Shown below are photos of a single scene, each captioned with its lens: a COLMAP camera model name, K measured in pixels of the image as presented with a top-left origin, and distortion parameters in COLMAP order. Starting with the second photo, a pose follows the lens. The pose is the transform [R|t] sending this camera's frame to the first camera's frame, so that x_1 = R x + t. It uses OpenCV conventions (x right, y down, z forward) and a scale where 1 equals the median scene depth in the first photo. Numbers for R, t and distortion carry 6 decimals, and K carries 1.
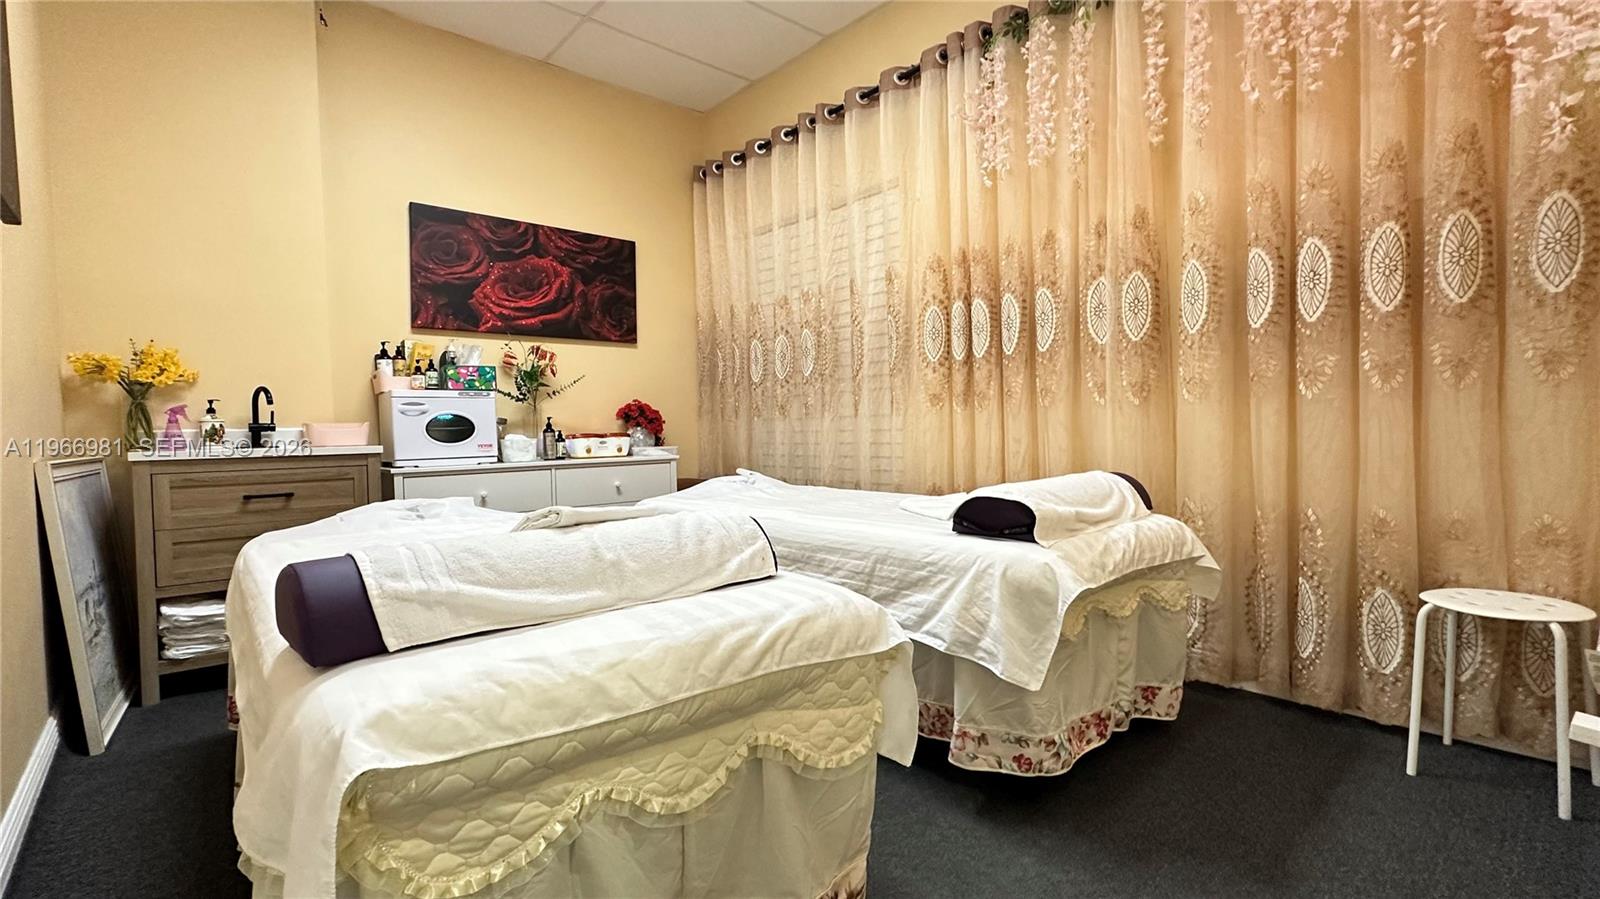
lens RADIAL K [[712.9, 0, 806.6], [0, 712.9, 444.0], [0, 0, 1]] dist [-0.003803, 0.000446]
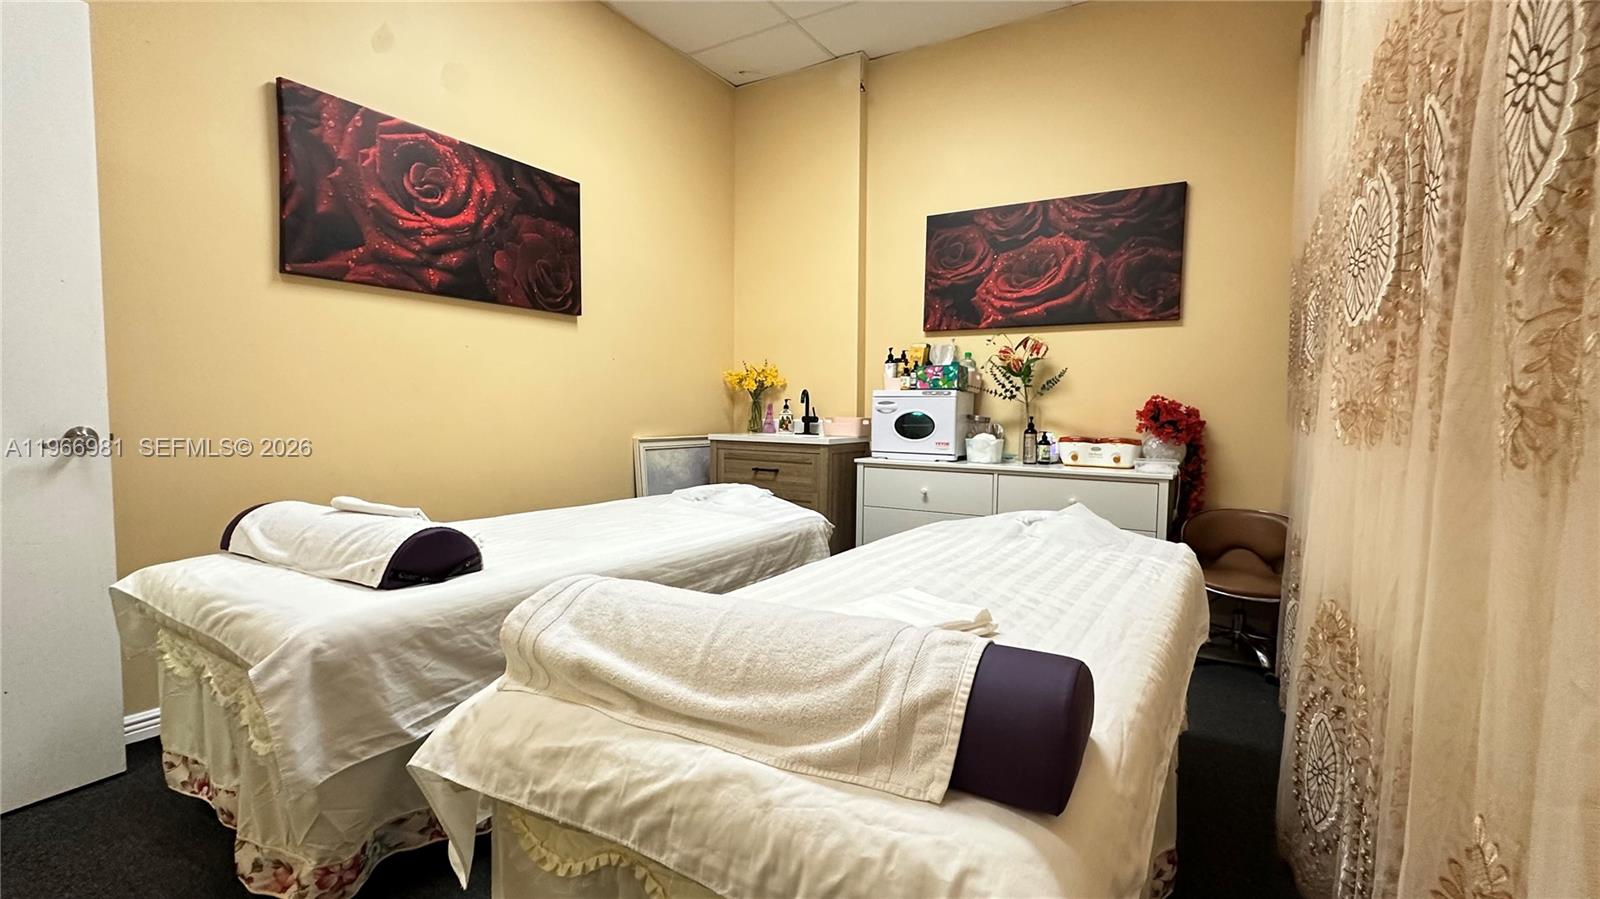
lens RADIAL K [[712.9, 0, 793.1], [0, 712.9, 449.3], [0, 0, 1]] dist [-0.003803, 0.000446]
pose [[0.292866, 0.079263, -0.952862, 0.418422], [-0.040890, 0.996685, 0.070341, -0.048197], [0.955279, 0.018363, 0.295136, 0.452745]]
